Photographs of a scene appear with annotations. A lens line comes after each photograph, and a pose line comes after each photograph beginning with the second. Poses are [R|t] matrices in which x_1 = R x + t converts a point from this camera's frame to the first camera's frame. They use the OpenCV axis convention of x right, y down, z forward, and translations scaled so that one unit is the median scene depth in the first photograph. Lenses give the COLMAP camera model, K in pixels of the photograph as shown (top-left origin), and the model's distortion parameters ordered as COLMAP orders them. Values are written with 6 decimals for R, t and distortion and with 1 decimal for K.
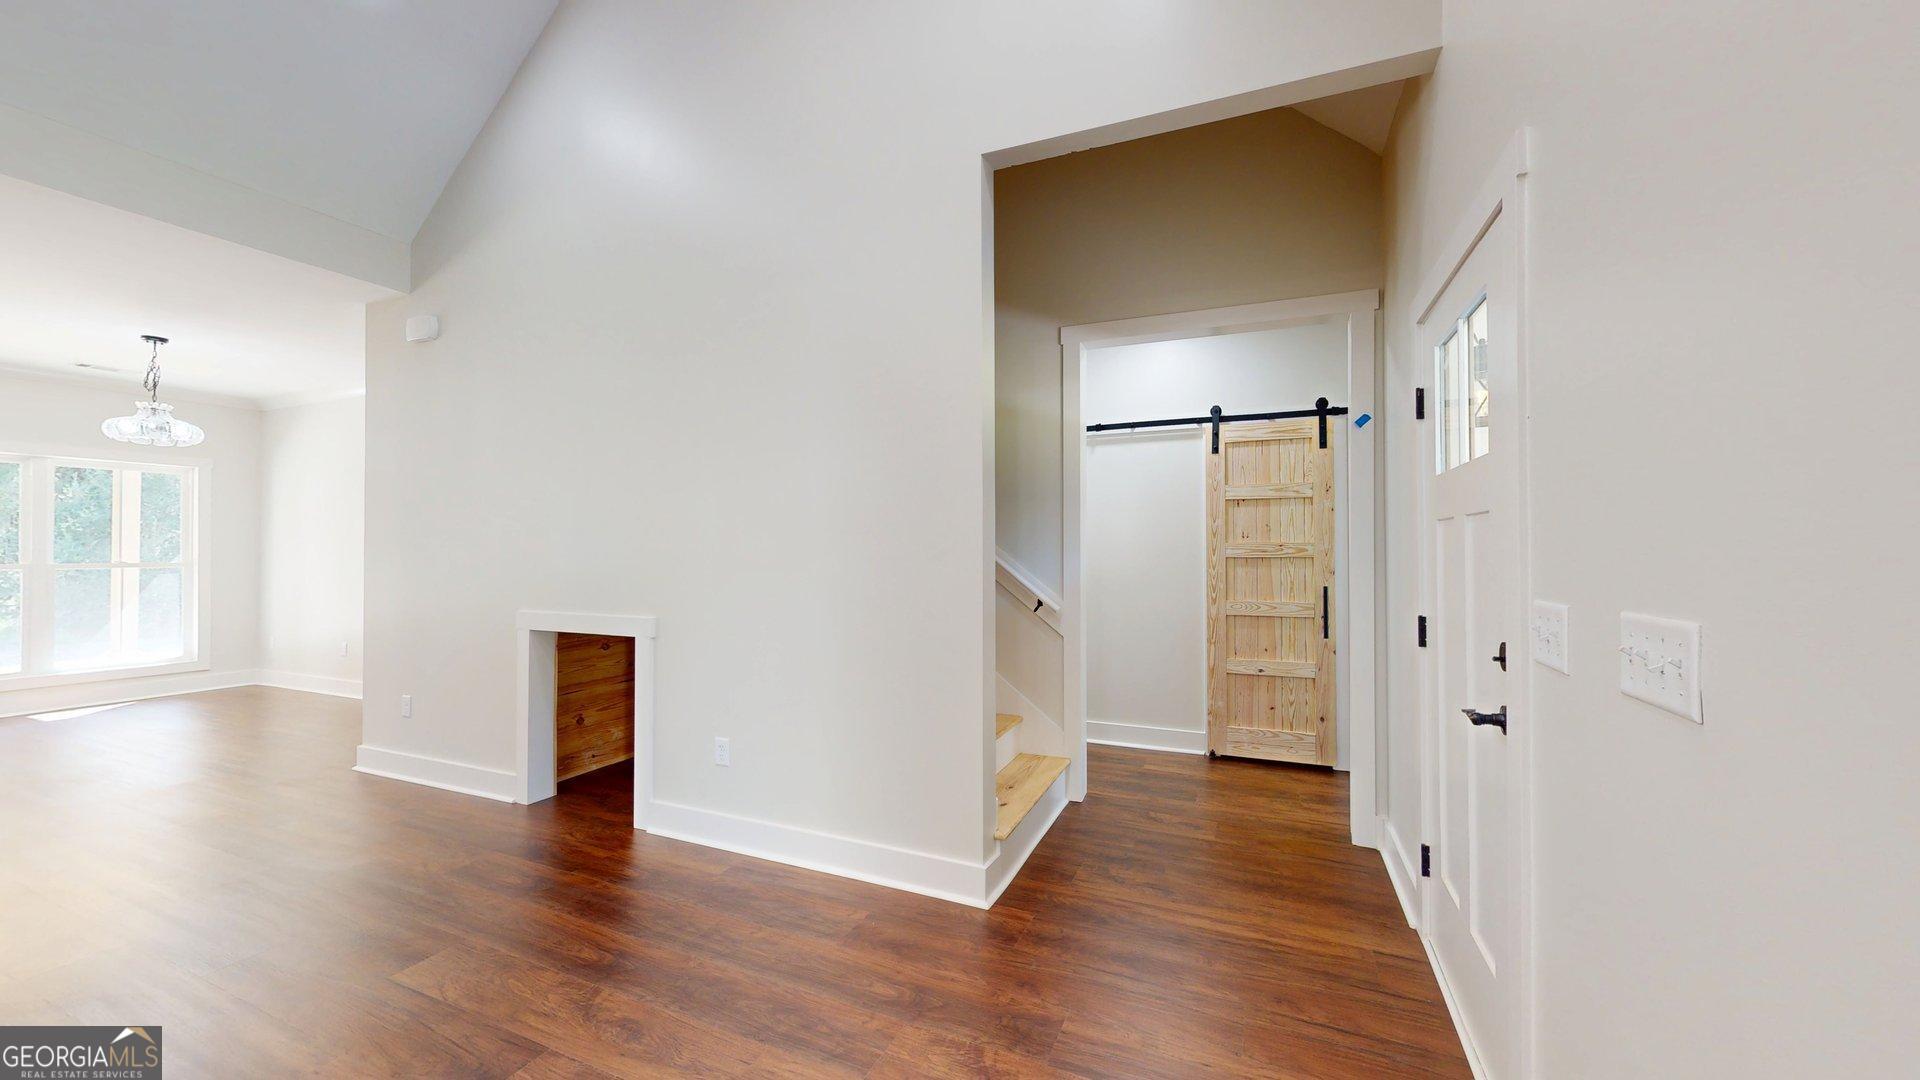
lens RADIAL K [[700.9, 0, 962.0], [0, 700.9, 538.1], [0, 0, 1]] dist [-0.004684, 0.001188]
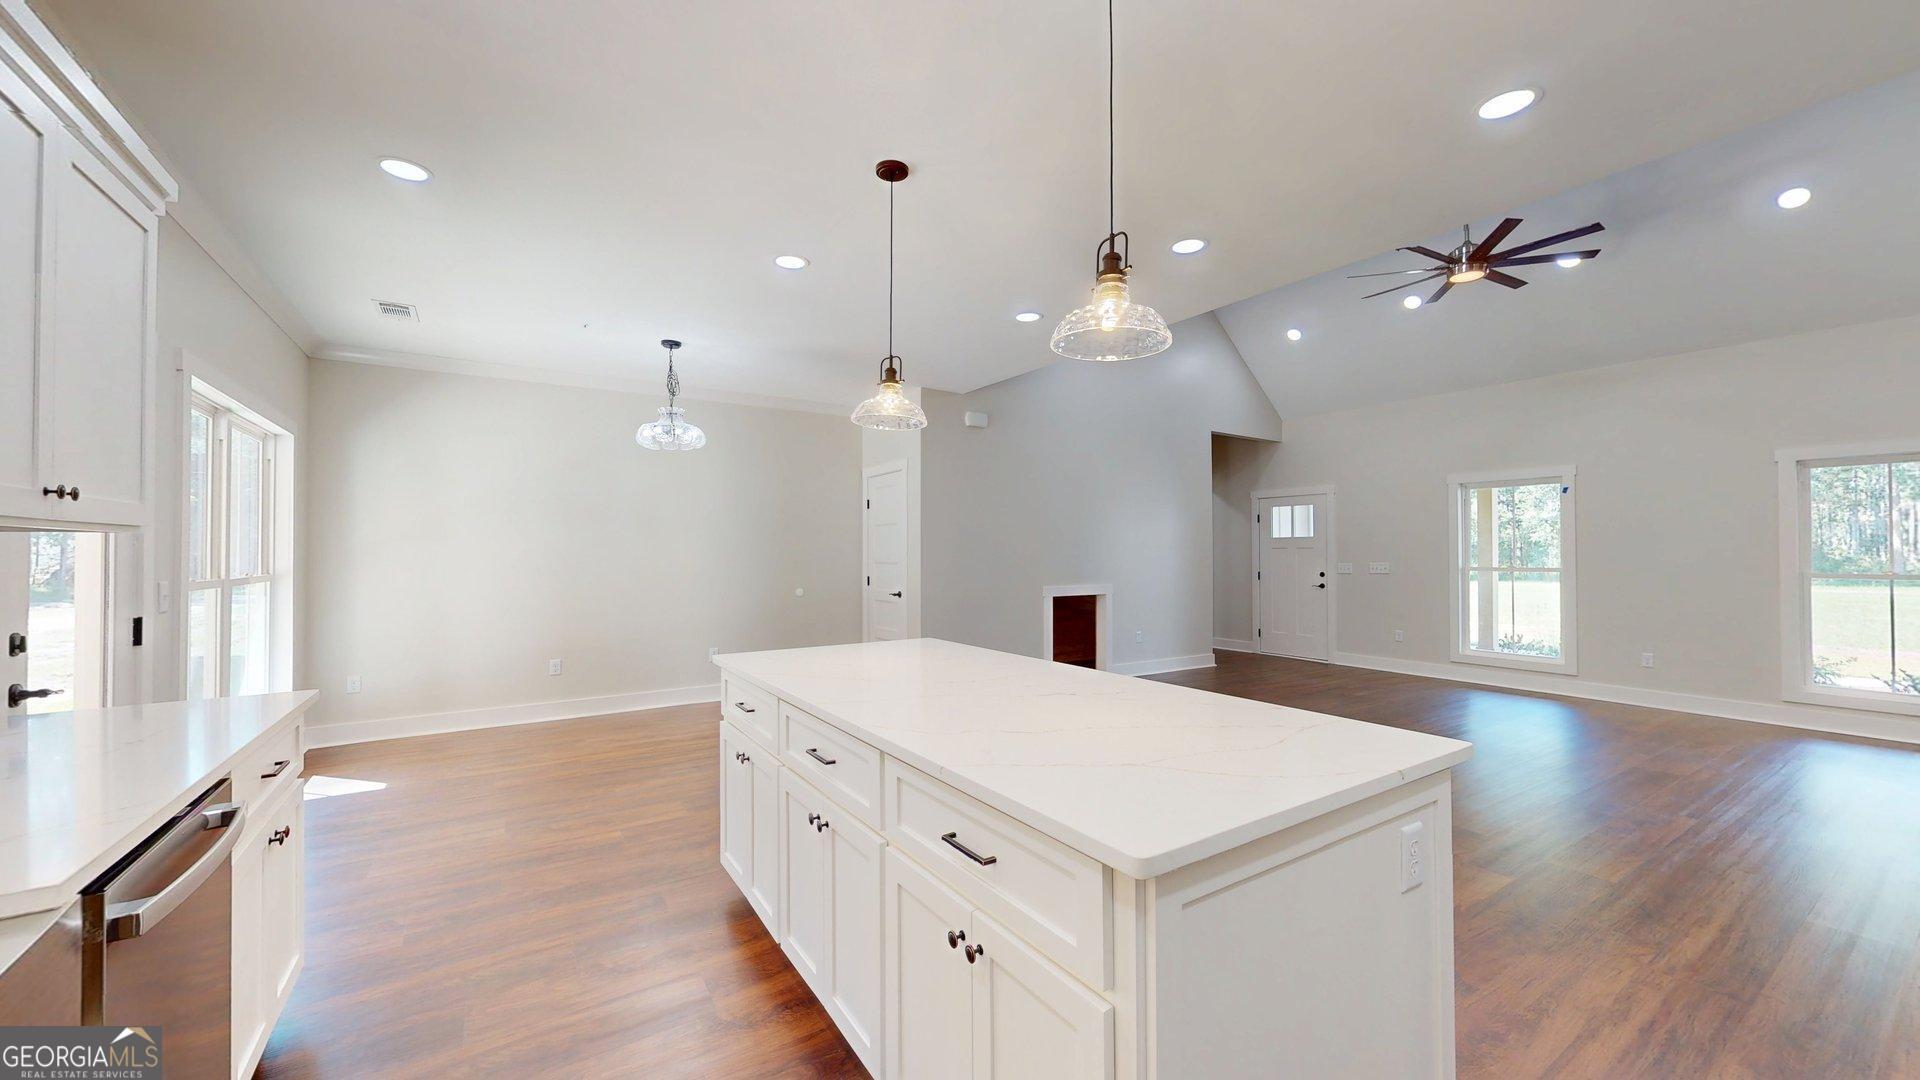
lens RADIAL K [[700.9, 0, 955.9], [0, 700.9, 555.8], [0, 0, 1]] dist [-0.004684, 0.001188]
pose [[0.555302, -0.005703, 0.831629, -2.316778], [-0.019128, 0.999624, 0.019628, -0.014417], [-0.831429, -0.026807, 0.554984, 0.133994]]
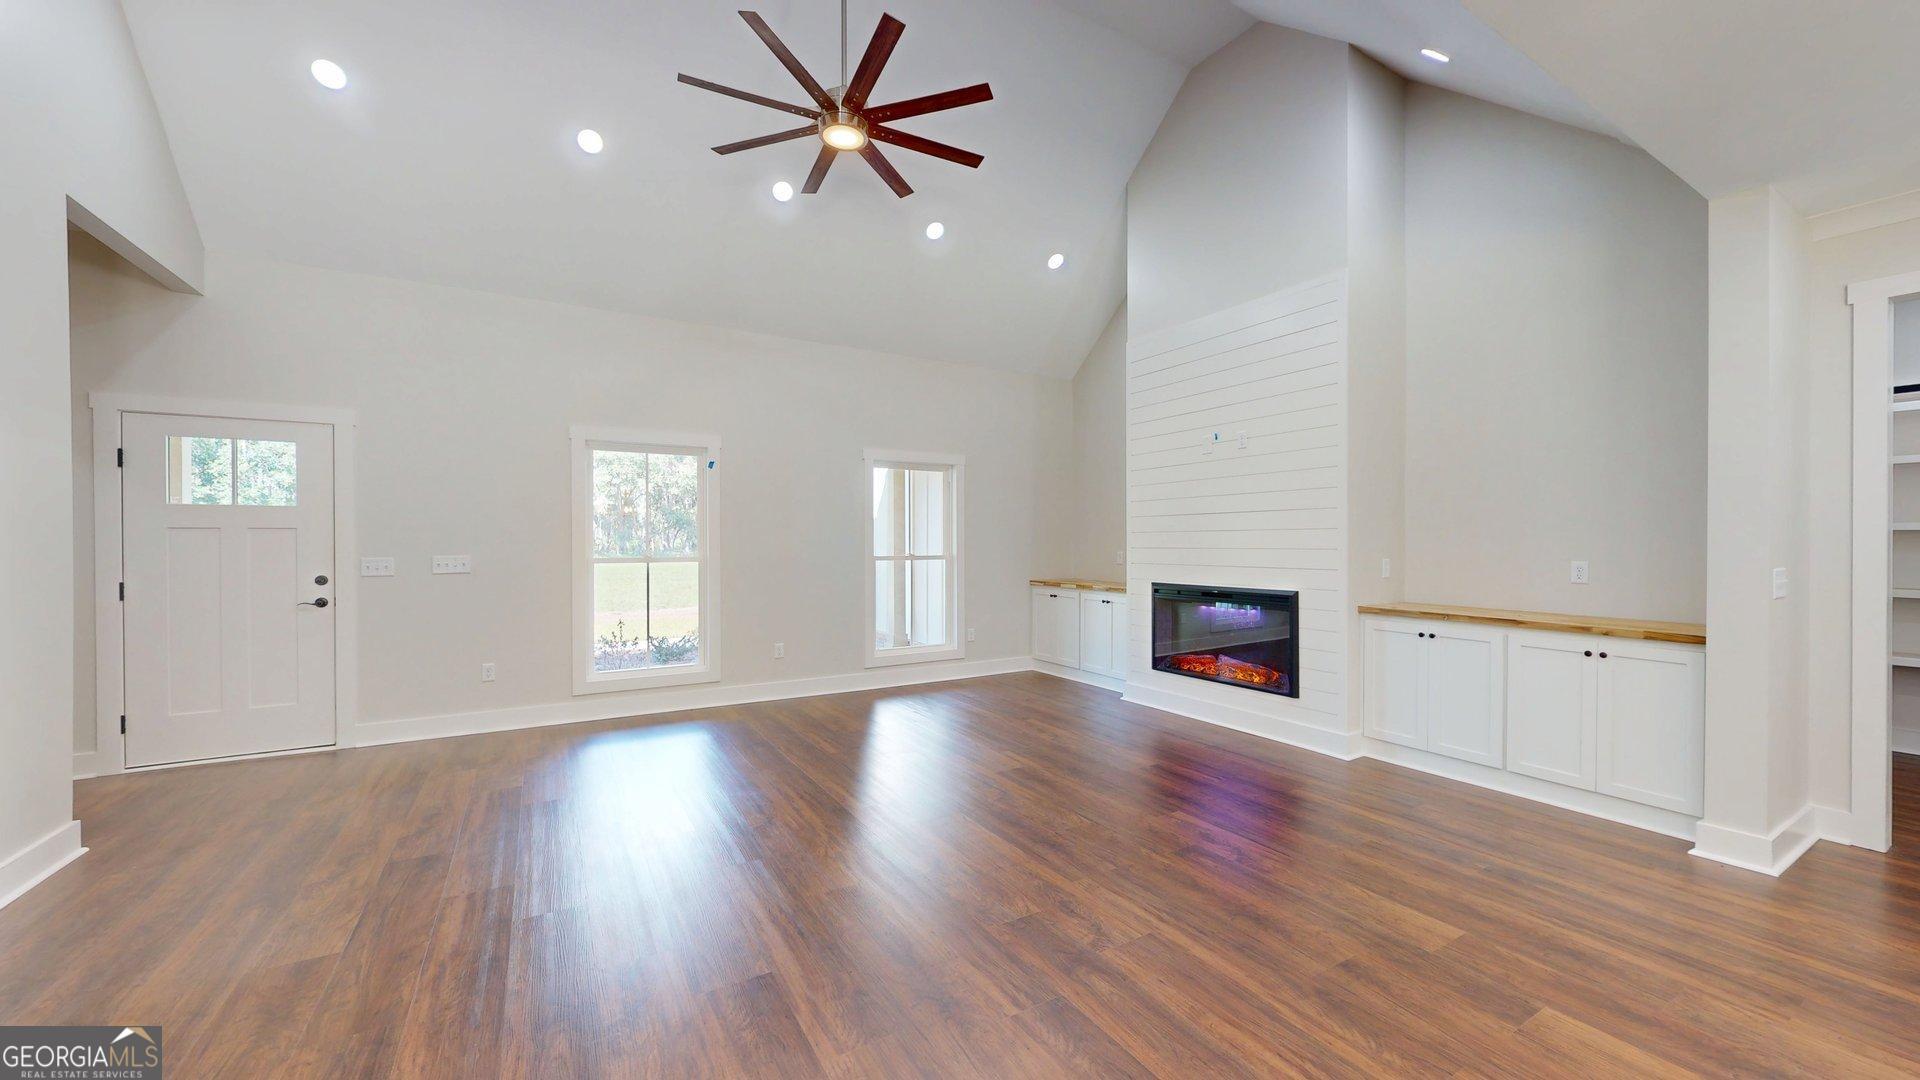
lens RADIAL K [[700.9, 0, 967.7], [0, 700.9, 538.1], [0, 0, 1]] dist [-0.004684, 0.001188]
pose [[-0.812059, -0.004327, 0.583559, -1.253159], [-0.017868, 0.999688, -0.017453, -0.000688], [-0.583302, -0.024600, -0.811883, 0.759129]]
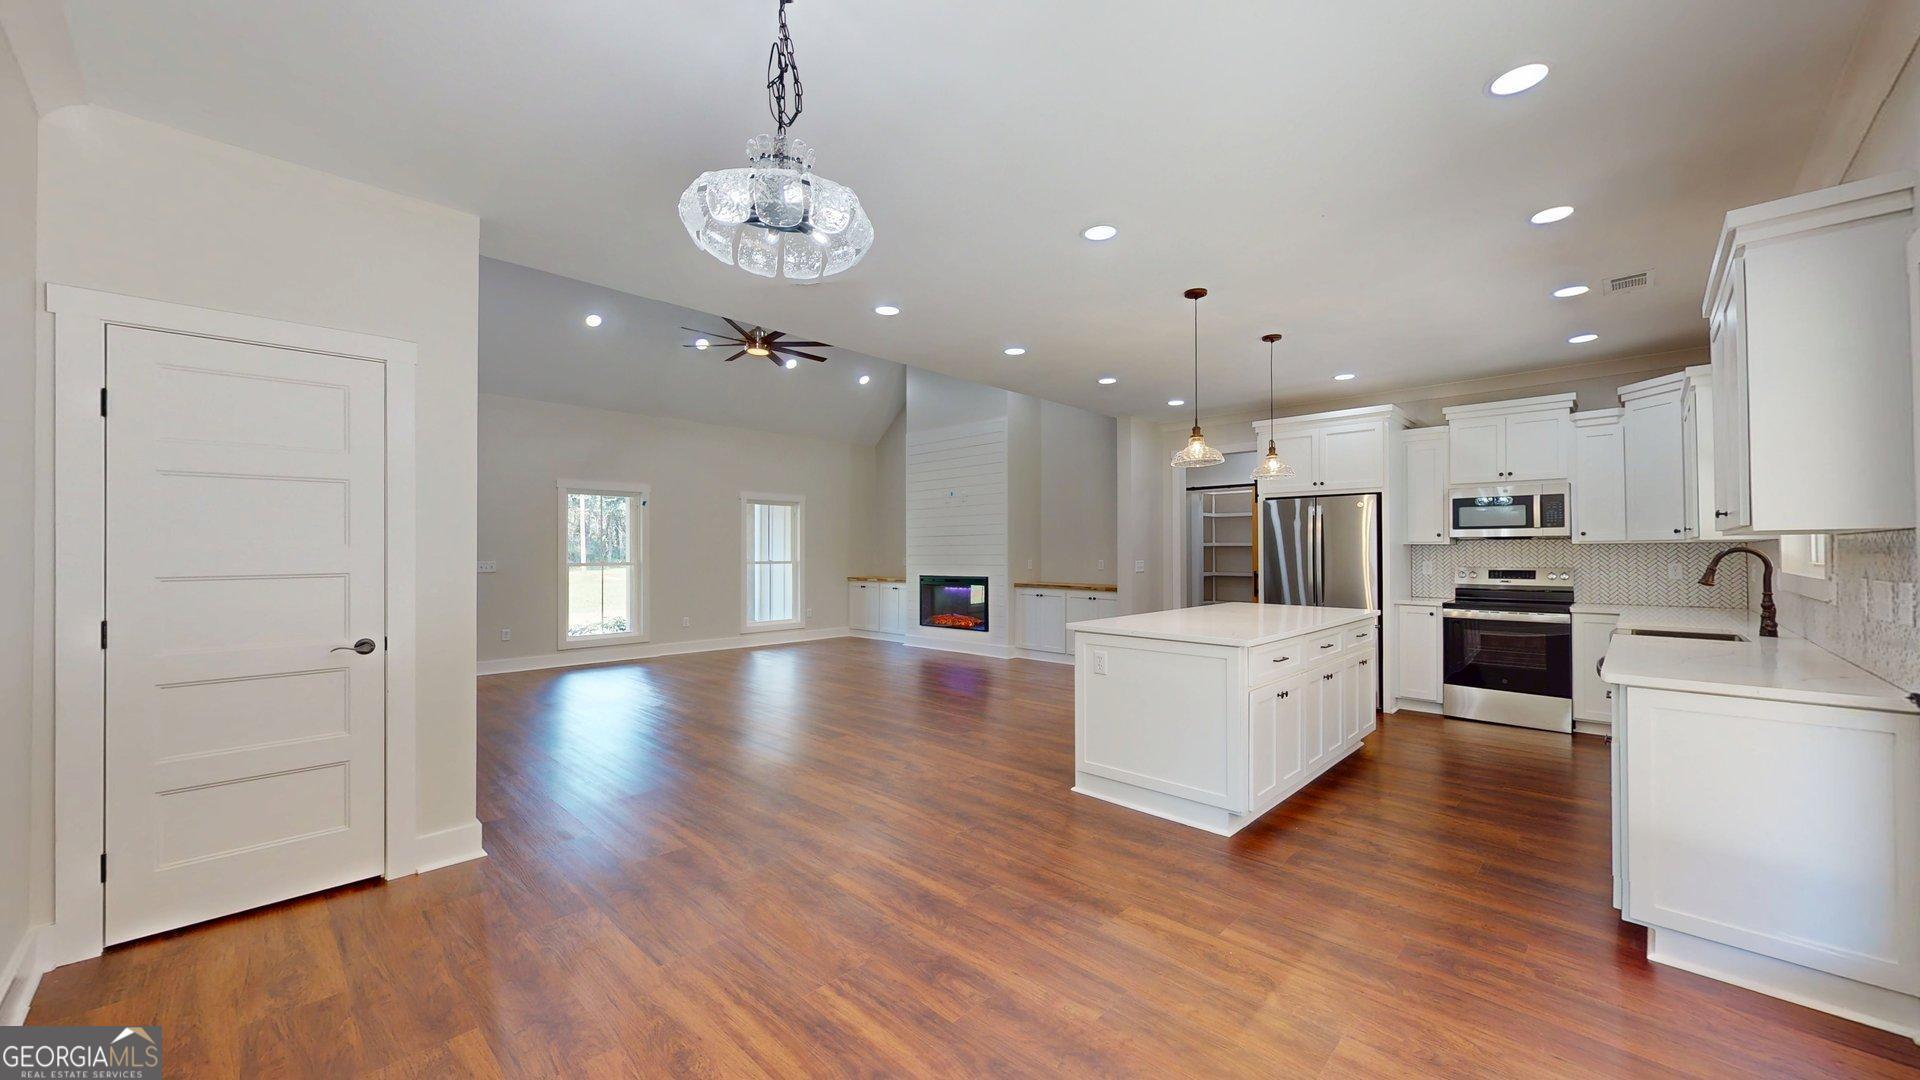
lens RADIAL K [[700.9, 0, 958.4], [0, 700.9, 551.9], [0, 0, 1]] dist [-0.004684, 0.001188]
pose [[-0.929661, -0.002861, 0.368405, -1.813577], [-0.010863, 0.999748, -0.019650, 0.025798], [-0.368256, -0.022270, -0.929458, 1.711020]]
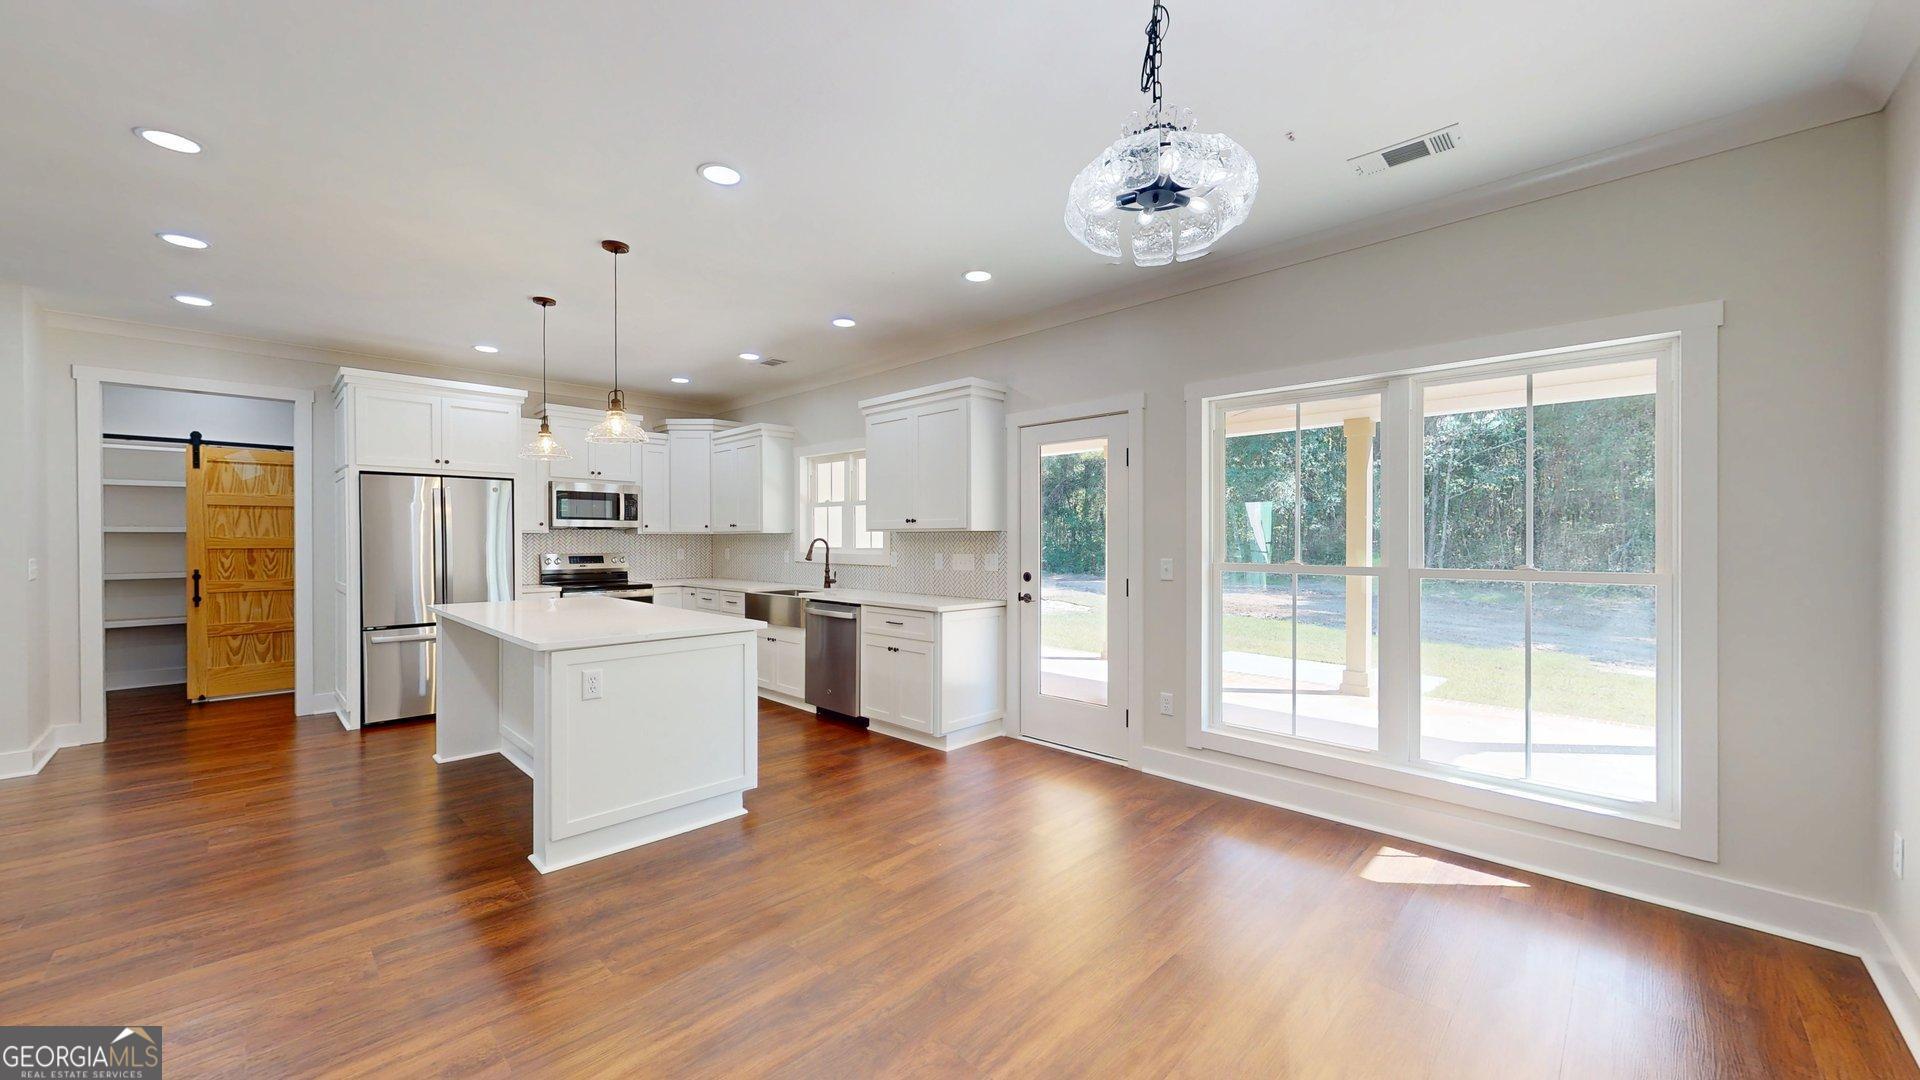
lens RADIAL K [[700.9, 0, 962.2], [0, 700.9, 549.5], [0, 0, 1]] dist [-0.004684, 0.001188]
pose [[-0.365080, 0.010626, -0.930916, -1.049020], [0.020986, 0.999775, 0.003182, 0.019557], [0.930740, -0.018375, -0.365221, 1.360969]]
